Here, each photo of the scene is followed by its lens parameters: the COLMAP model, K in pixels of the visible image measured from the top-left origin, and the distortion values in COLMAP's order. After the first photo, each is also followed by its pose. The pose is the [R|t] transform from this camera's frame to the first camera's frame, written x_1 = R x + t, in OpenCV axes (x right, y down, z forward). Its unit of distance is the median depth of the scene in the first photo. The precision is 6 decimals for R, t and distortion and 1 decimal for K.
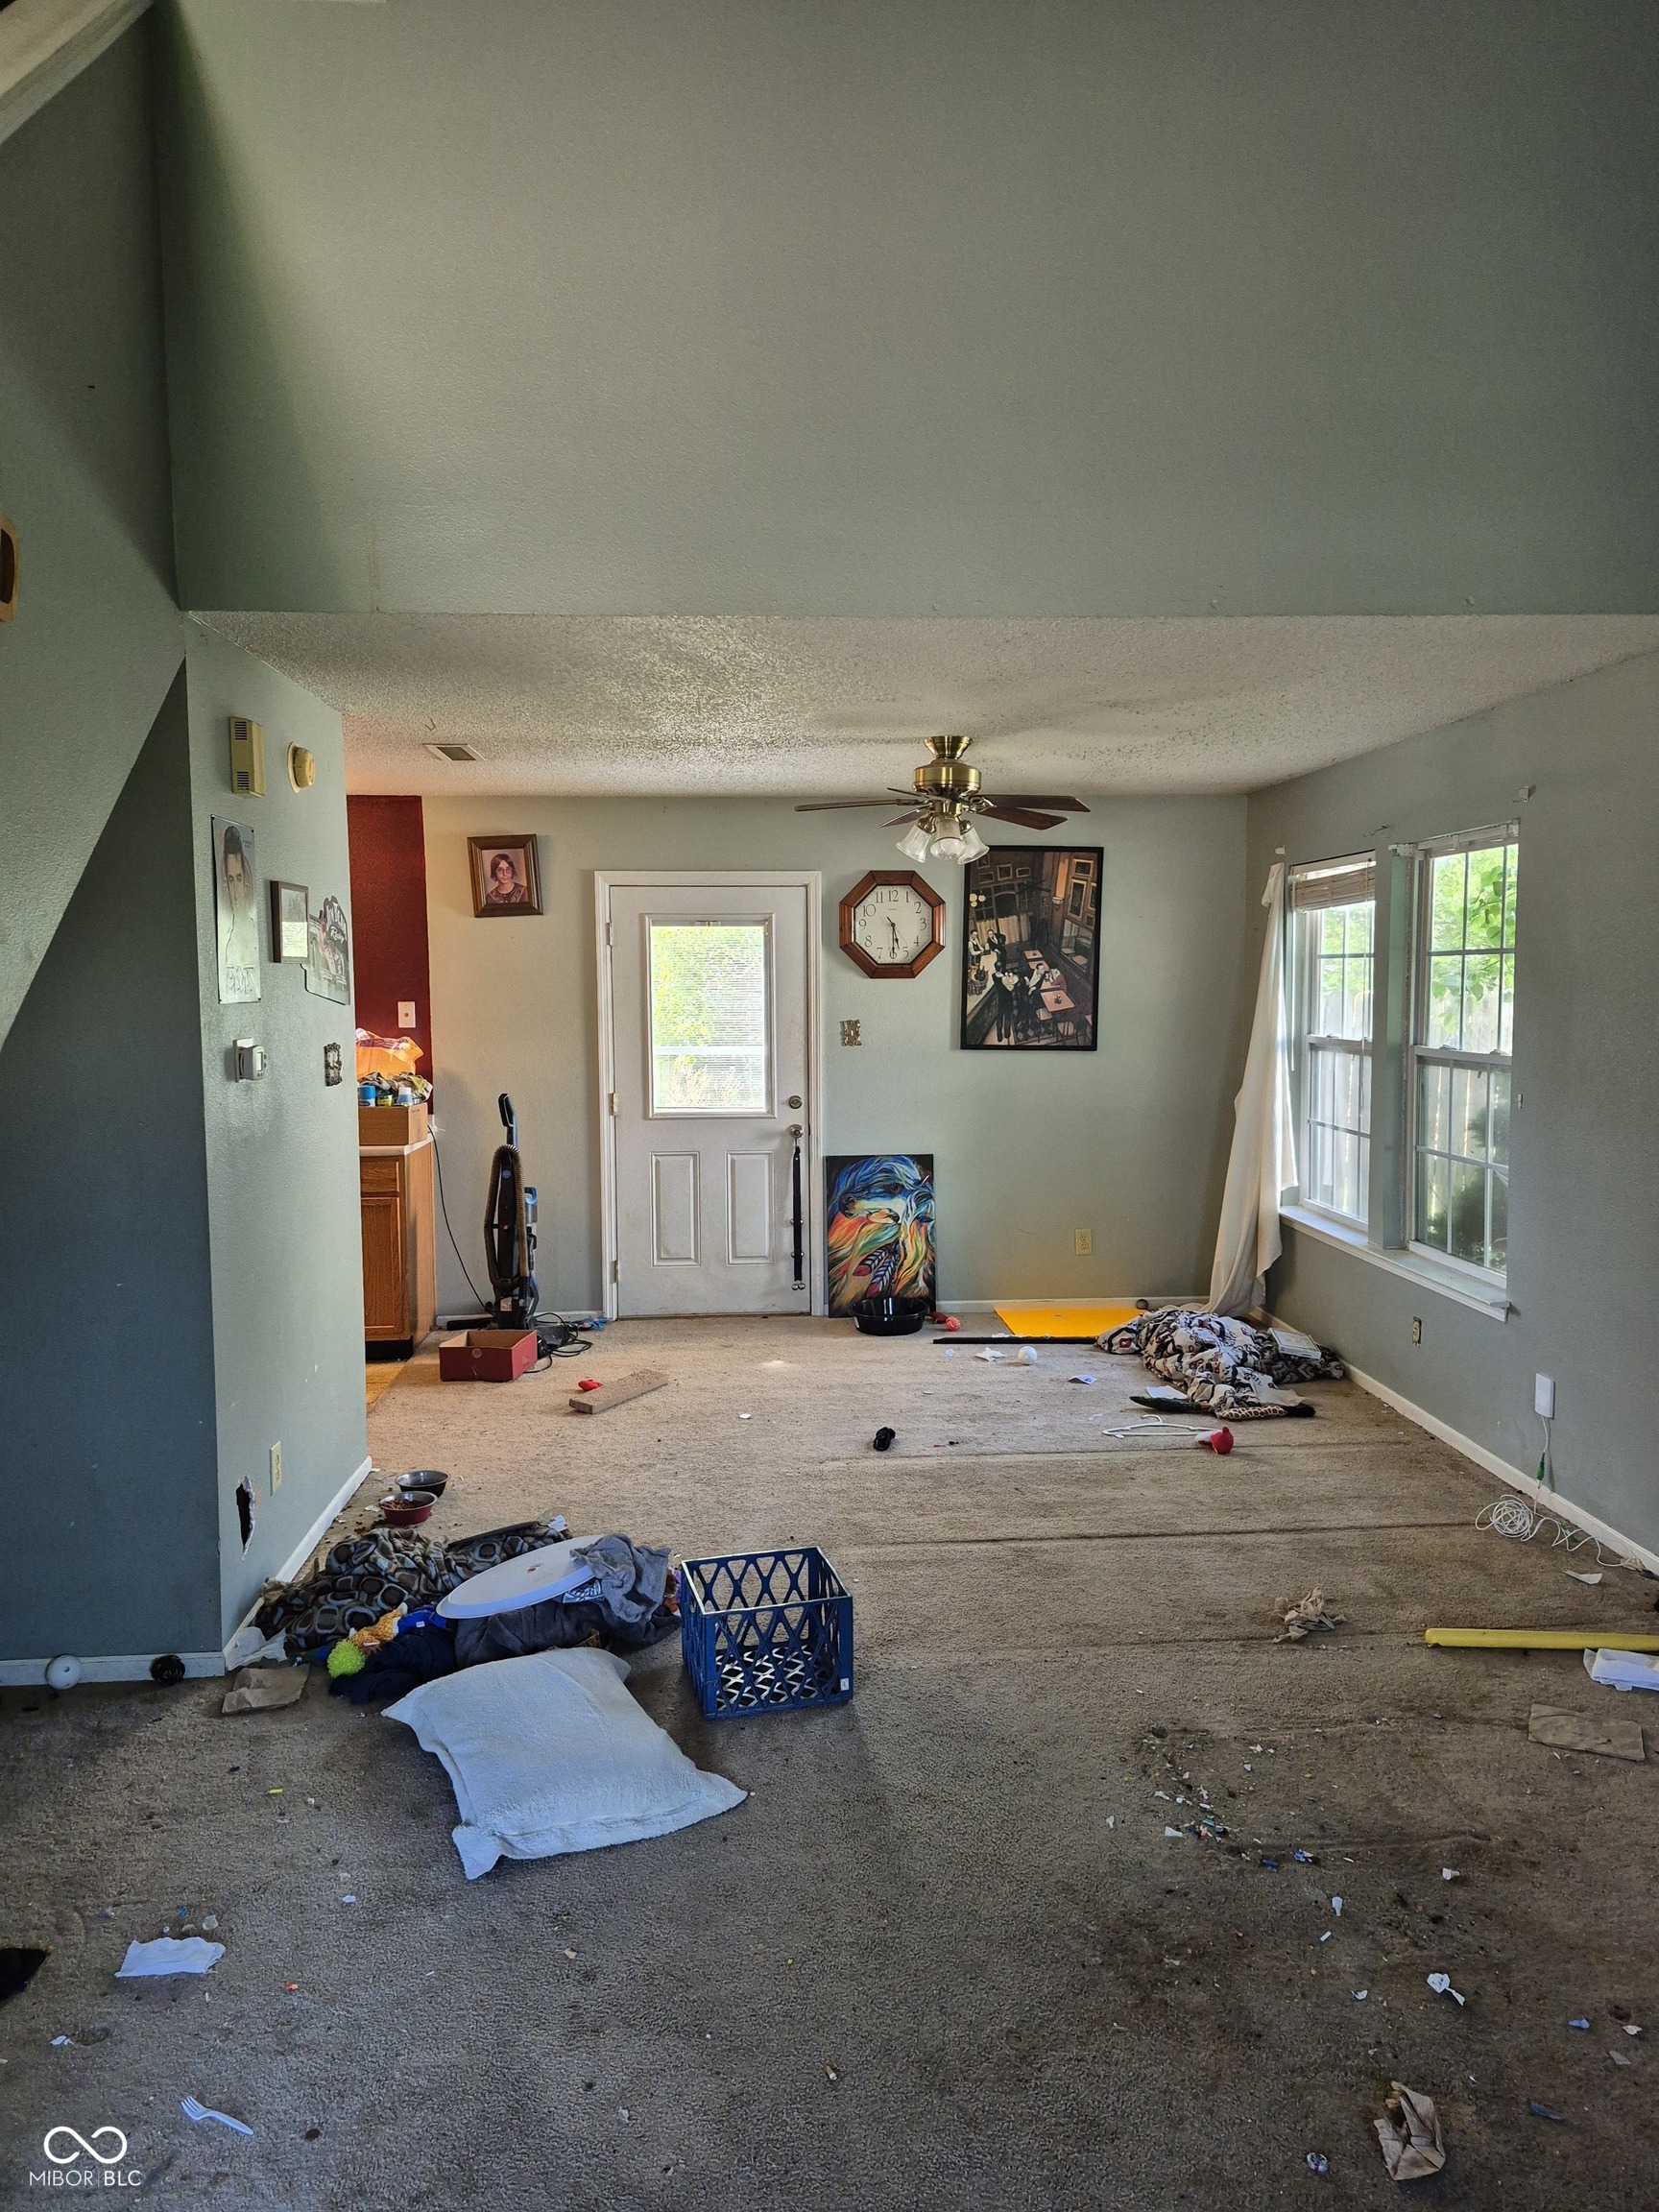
lens RADIAL K [[1524.1, 0, 836.0], [0, 1524.1, 1099.0], [0, 0, 1]] dist [0.113790, -0.157699]
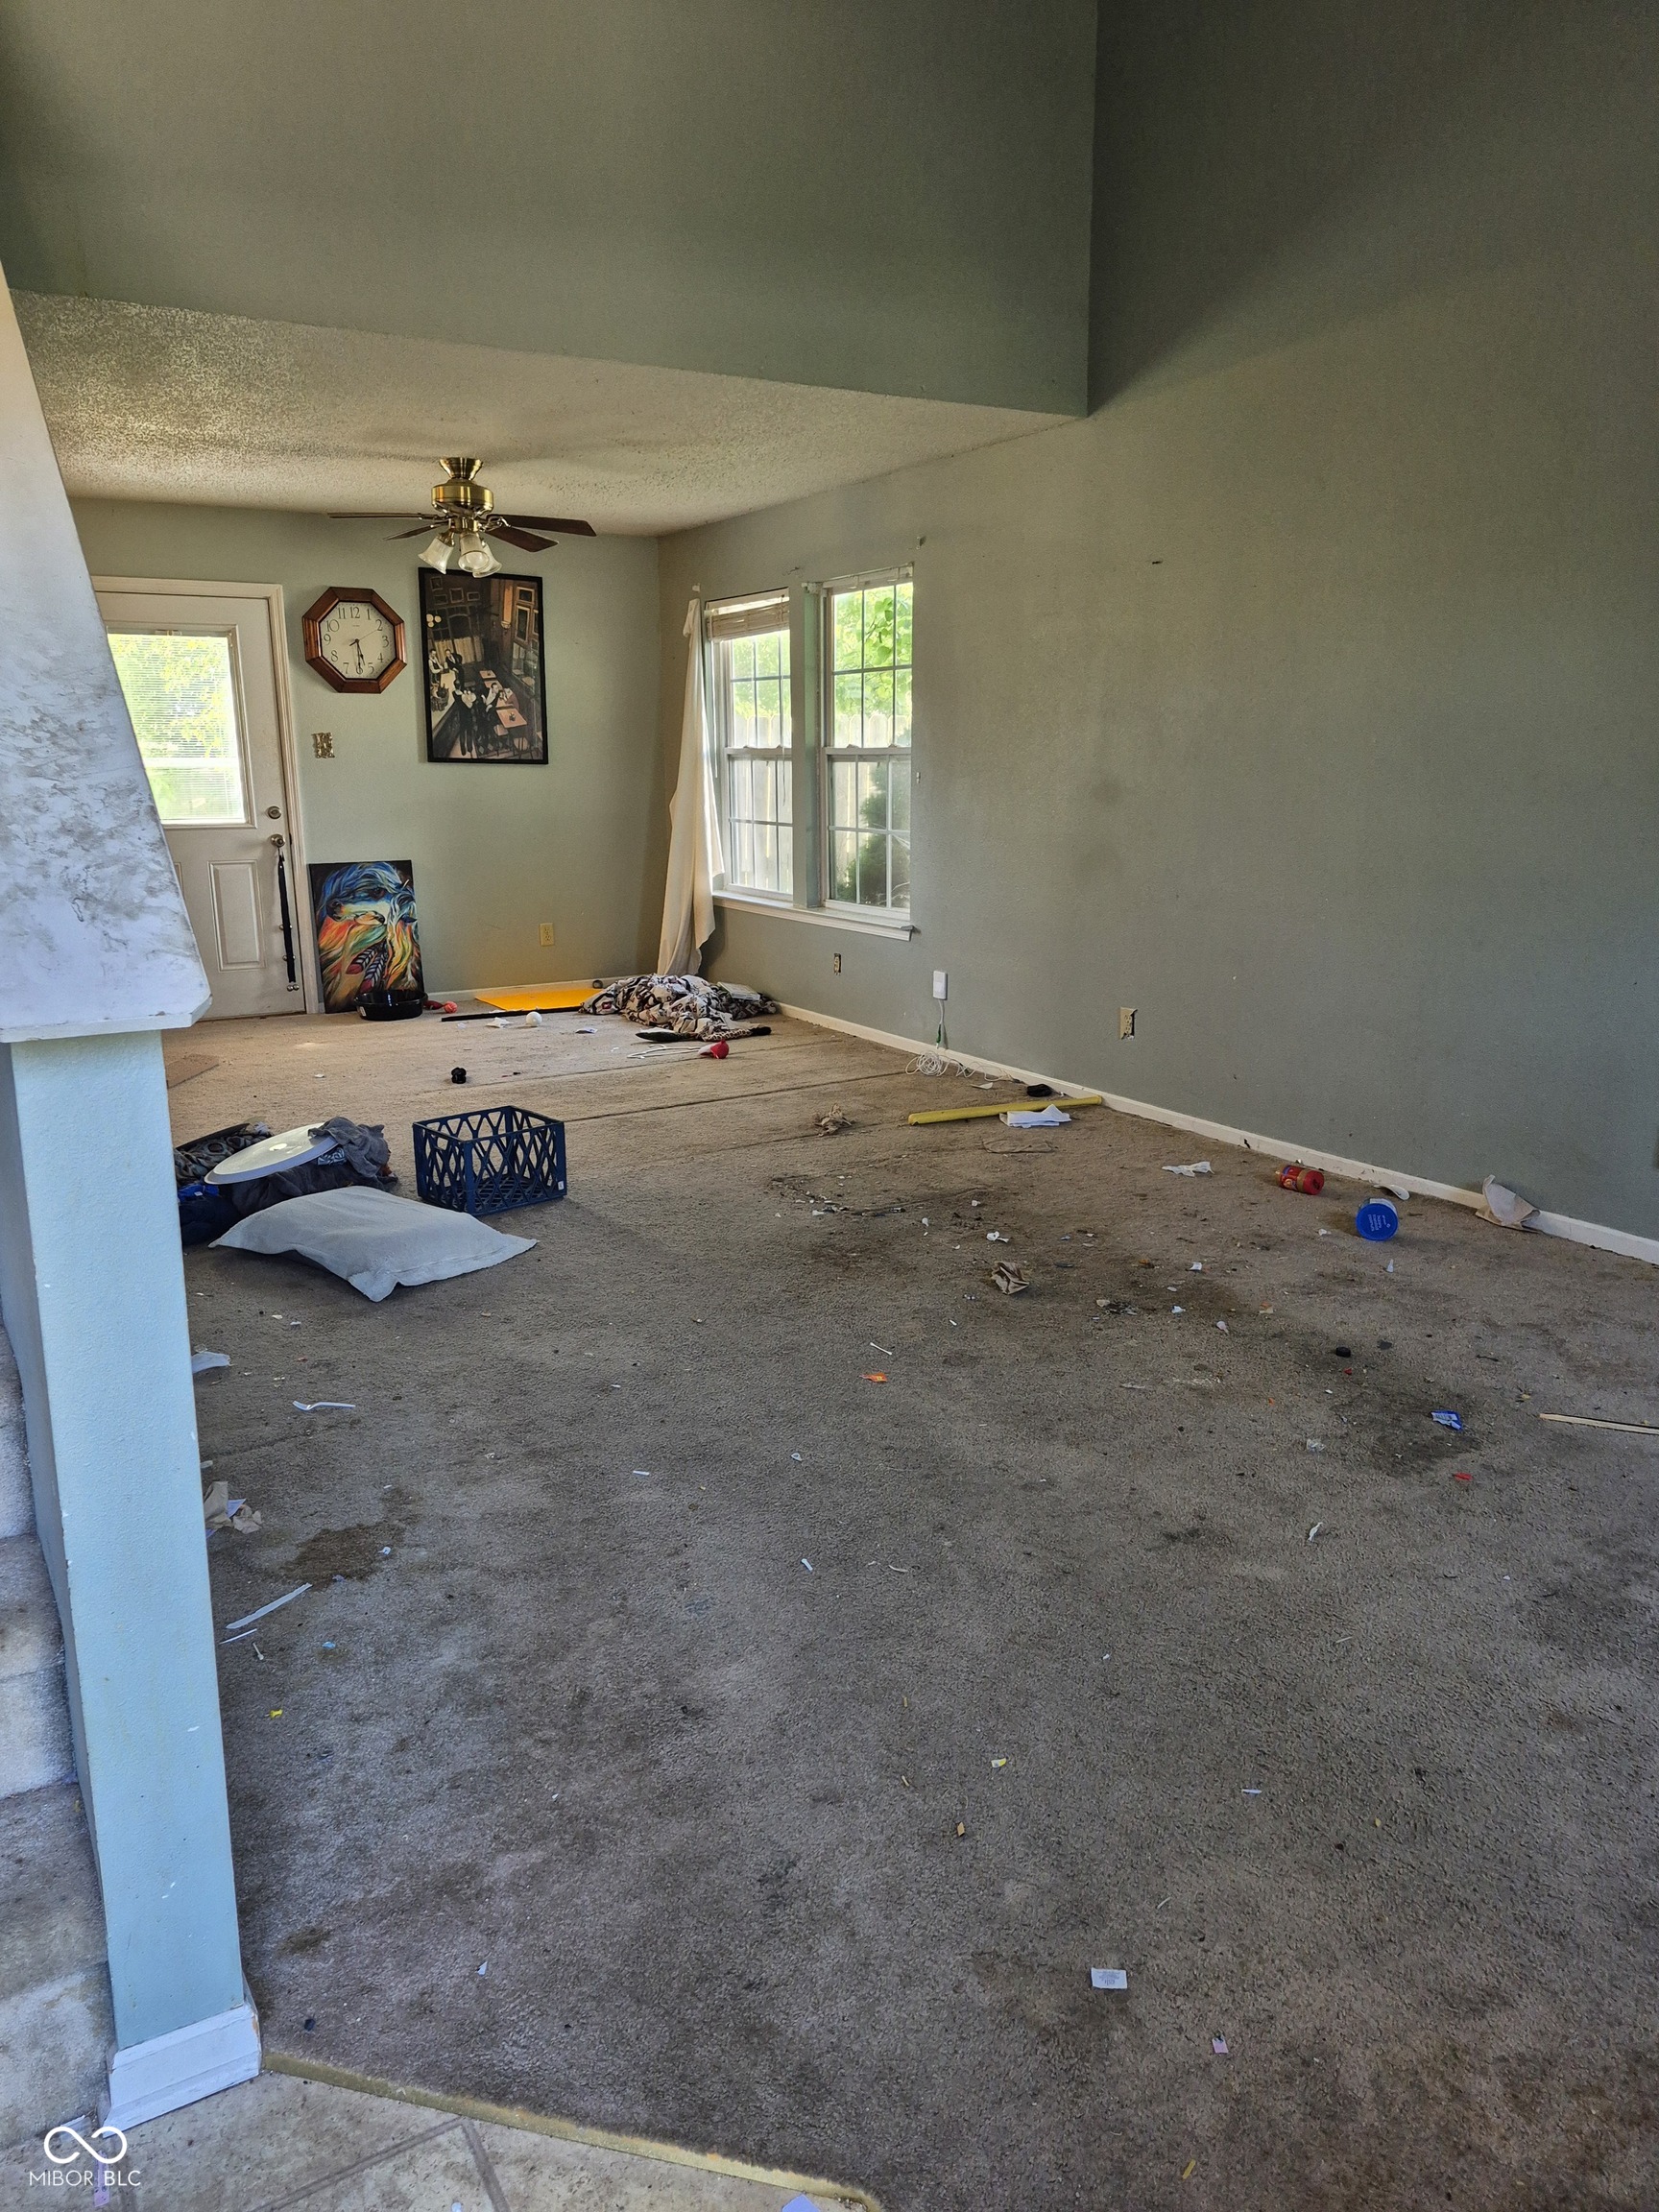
lens RADIAL K [[1524.1, 0, 836.0], [0, 1524.1, 1099.0], [0, 0, 1]] dist [0.113790, -0.157699]
pose [[0.888690, -0.102417, 0.446923, -0.197907], [0.038121, 0.987863, 0.150577, 0.056898], [-0.456920, -0.116779, 0.881809, -0.157941]]
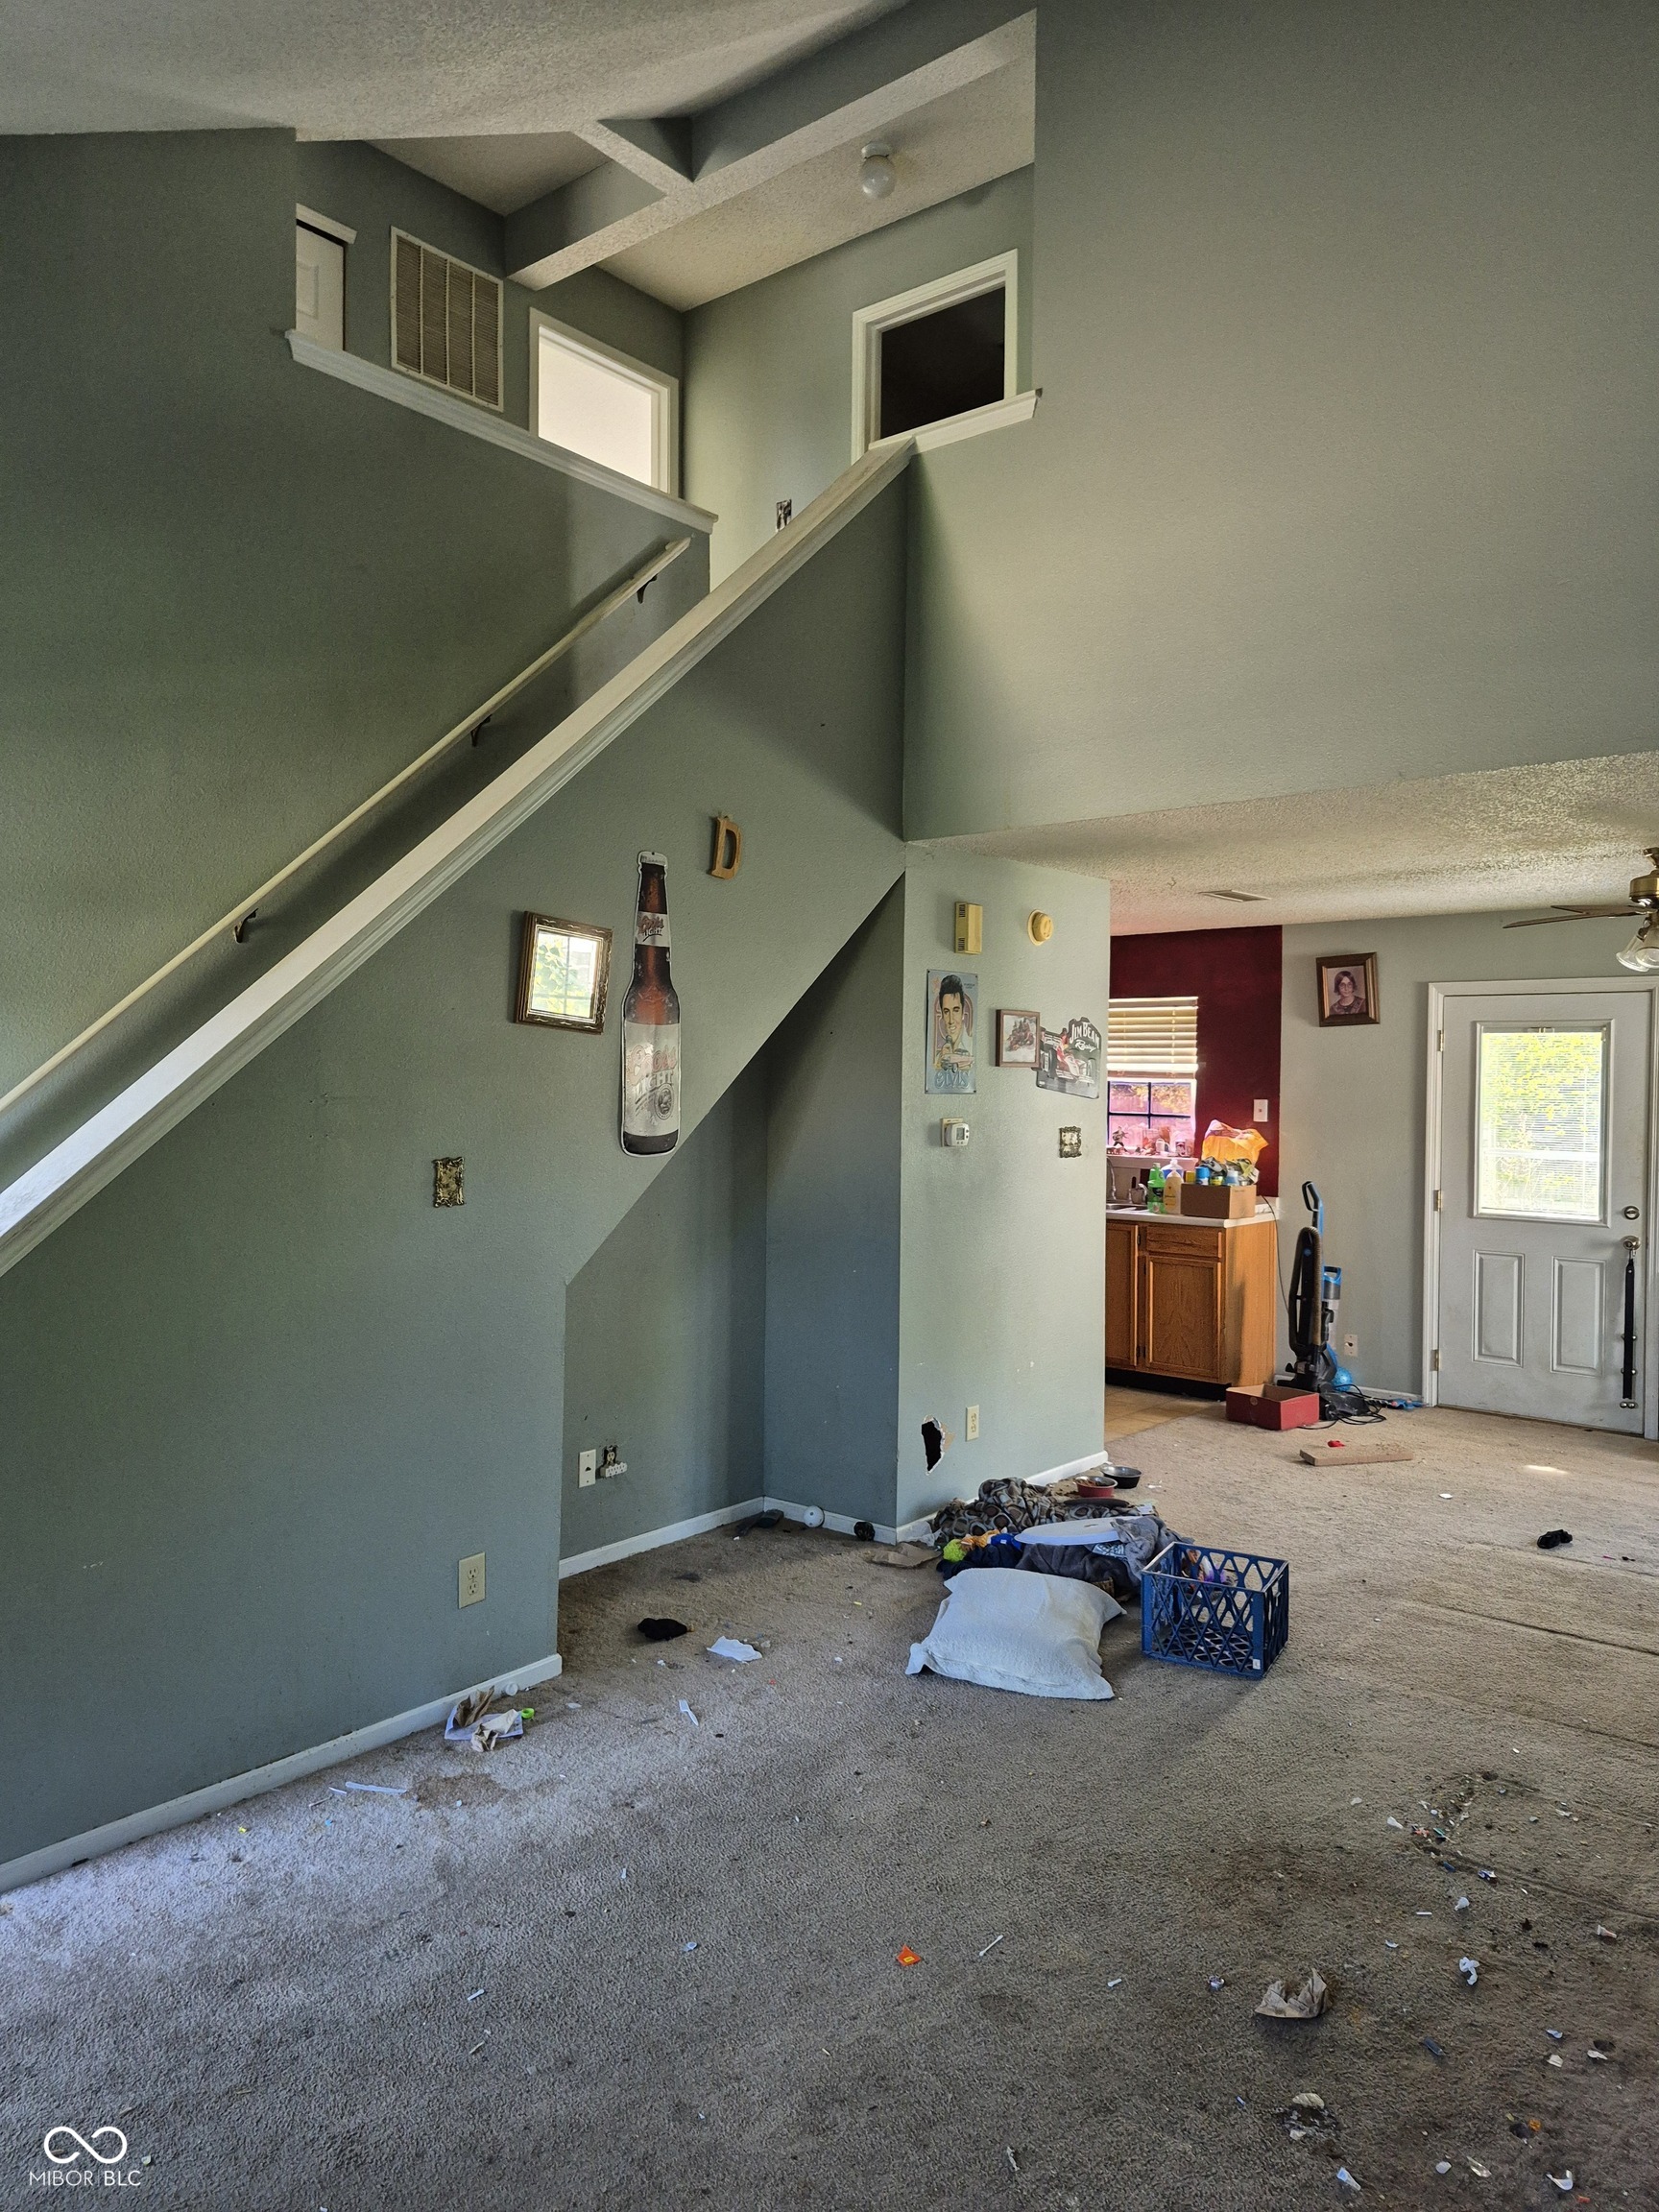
lens RADIAL K [[1524.1, 0, 836.0], [0, 1524.1, 1099.0], [0, 0, 1]] dist [0.113790, -0.157699]
pose [[0.726912, 0.026099, -0.686234, 0.310295], [-0.070749, 0.996807, -0.037032, 0.002635], [0.683076, 0.075469, 0.726438, -0.075527]]
